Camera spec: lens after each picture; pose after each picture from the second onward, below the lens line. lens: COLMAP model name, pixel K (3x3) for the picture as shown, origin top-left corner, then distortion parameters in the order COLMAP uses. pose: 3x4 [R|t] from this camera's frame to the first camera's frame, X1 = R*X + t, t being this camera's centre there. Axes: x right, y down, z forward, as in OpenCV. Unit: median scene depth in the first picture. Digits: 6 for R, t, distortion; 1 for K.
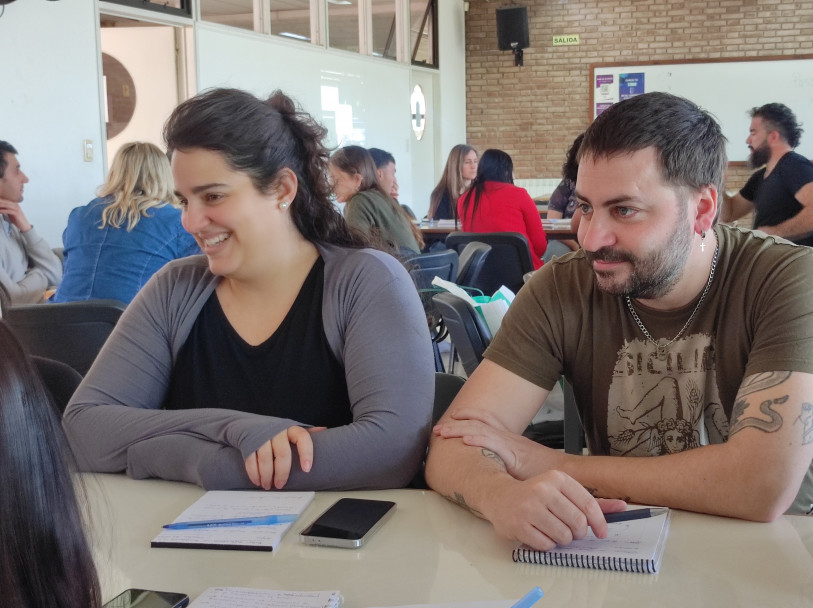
lens RADIAL K [[1208.9, 0, 406.5], [0, 1208.9, 304.0], [0, 0, 1]] dist [0.083946, -0.235878]
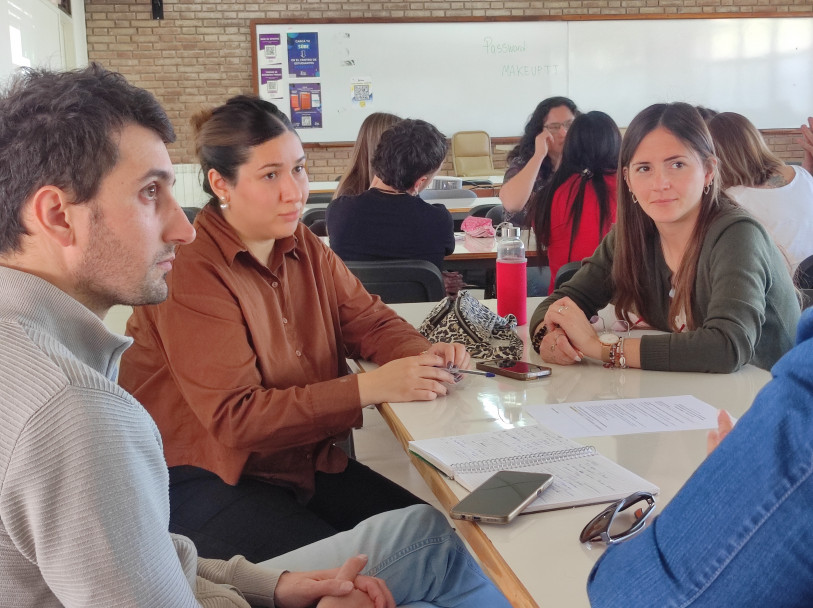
lens RADIAL K [[1208.9, 0, 406.5], [0, 1208.9, 304.0], [0, 0, 1]] dist [0.083946, -0.235878]
pose [[0.893968, -0.075202, 0.441775, -0.126029], [0.062485, 0.997107, 0.043291, -0.038393], [-0.443752, -0.011097, 0.896081, 0.231530]]
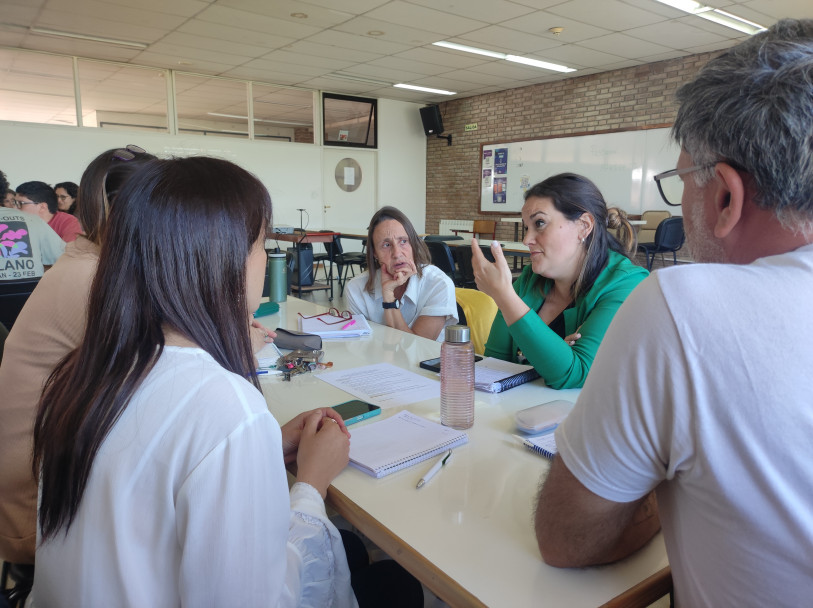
lens RADIAL K [[607.9, 0, 406.5], [0, 607.9, 304.0], [0, 0, 1]] dist [0.018687, 0.006090]
pose [[0.810594, 0.122374, -0.572680, 0.524071], [-0.096875, 0.992470, 0.074956, -0.050990], [0.577540, -0.005281, 0.816345, 0.346415]]
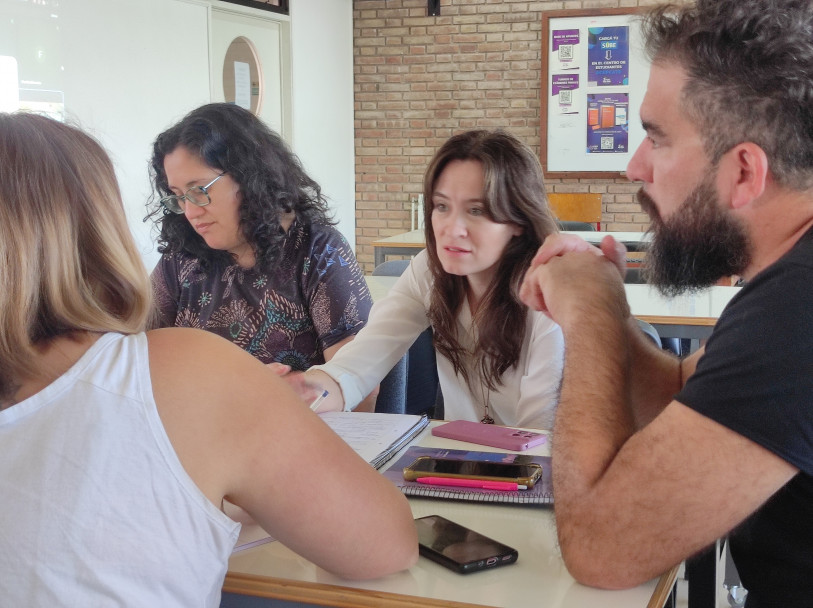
lens RADIAL K [[1208.9, 0, 406.5], [0, 1208.9, 304.0], [0, 0, 1]] dist [0.083946, -0.235878]
pose [[0.999046, 0.019057, -0.039300, 0.108473], [-0.018904, 0.999812, 0.004273, -0.048757], [0.039374, -0.003526, 0.999218, 0.371379]]
